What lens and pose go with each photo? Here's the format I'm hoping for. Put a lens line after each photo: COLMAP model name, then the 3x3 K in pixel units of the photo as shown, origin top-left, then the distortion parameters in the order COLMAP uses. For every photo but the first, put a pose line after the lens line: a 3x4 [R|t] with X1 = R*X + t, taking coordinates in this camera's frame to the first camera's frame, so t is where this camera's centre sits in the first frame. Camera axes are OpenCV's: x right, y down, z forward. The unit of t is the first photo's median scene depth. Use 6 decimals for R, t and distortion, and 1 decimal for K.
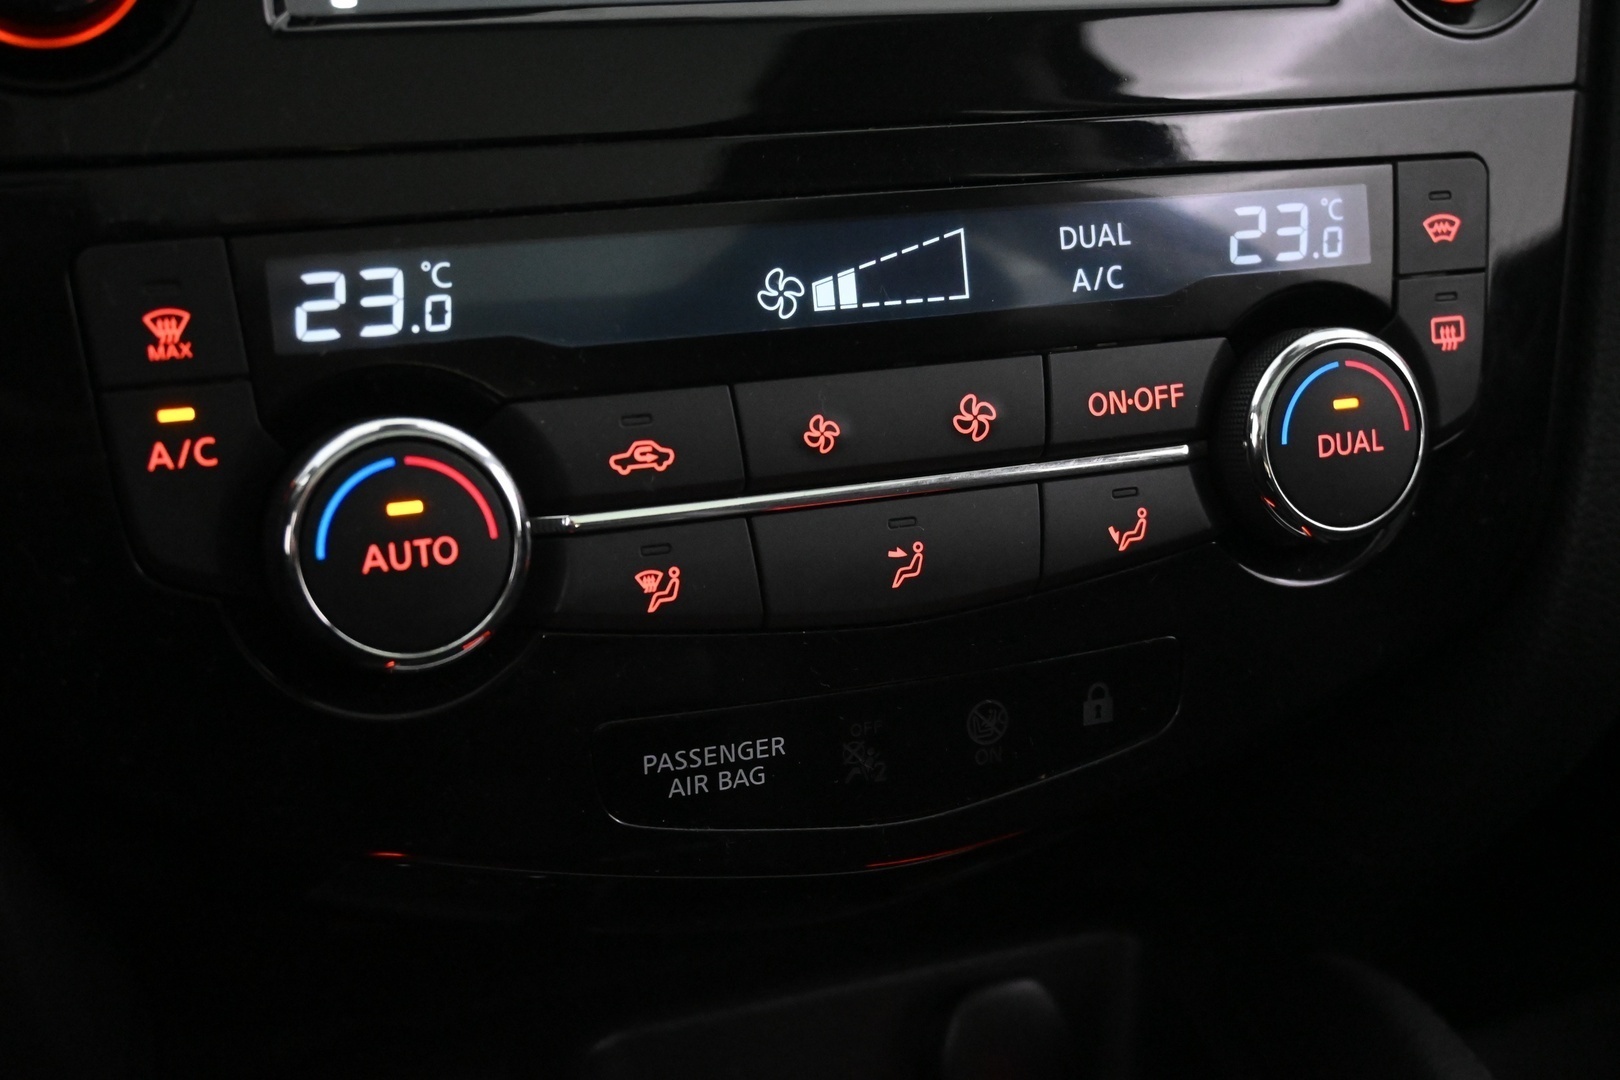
lens RADIAL K [[2211.4, 0, 810.0], [0, 2211.4, 540.0], [0, 0, 1]] dist [-0.015124, 0.068912]
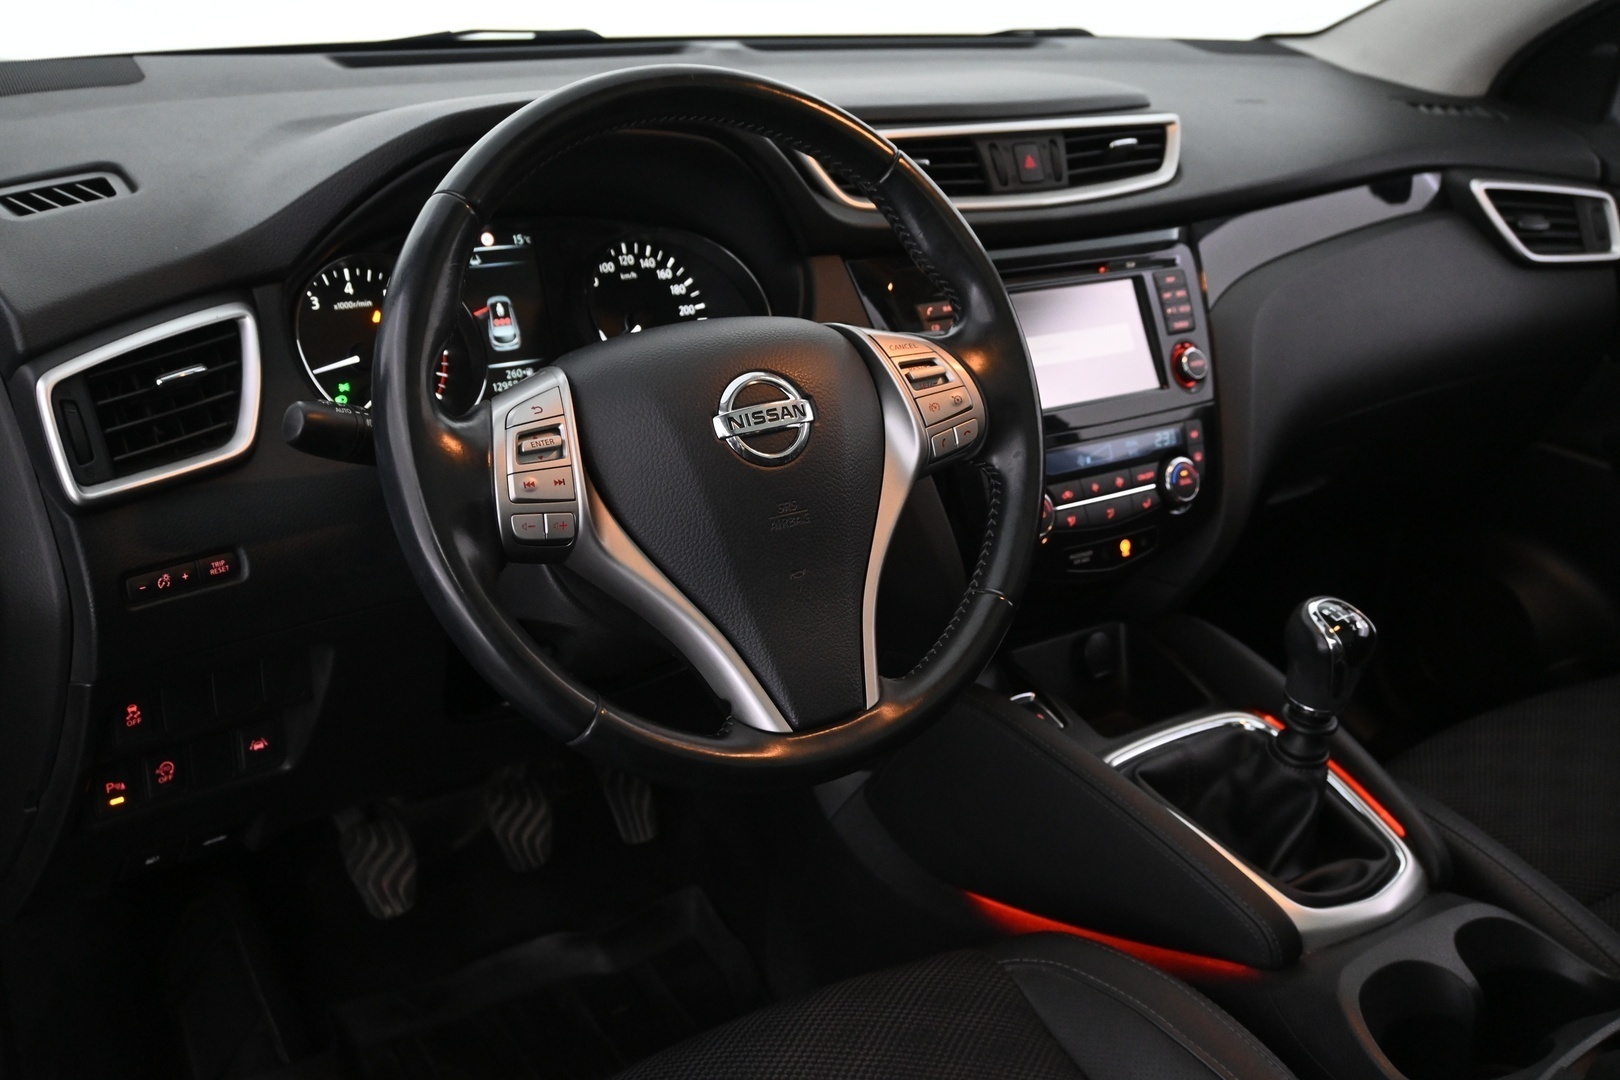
lens RADIAL K [[1573.6, 0, 810.0], [0, 1573.6, 540.0], [0, 0, 1]] dist [0.002638, 0.000735]
pose [[0.974095, -0.104557, 0.200514, -1.256439], [0.119742, 0.990666, -0.065129, 0.208460], [-0.191833, 0.087452, 0.977524, -2.178094]]
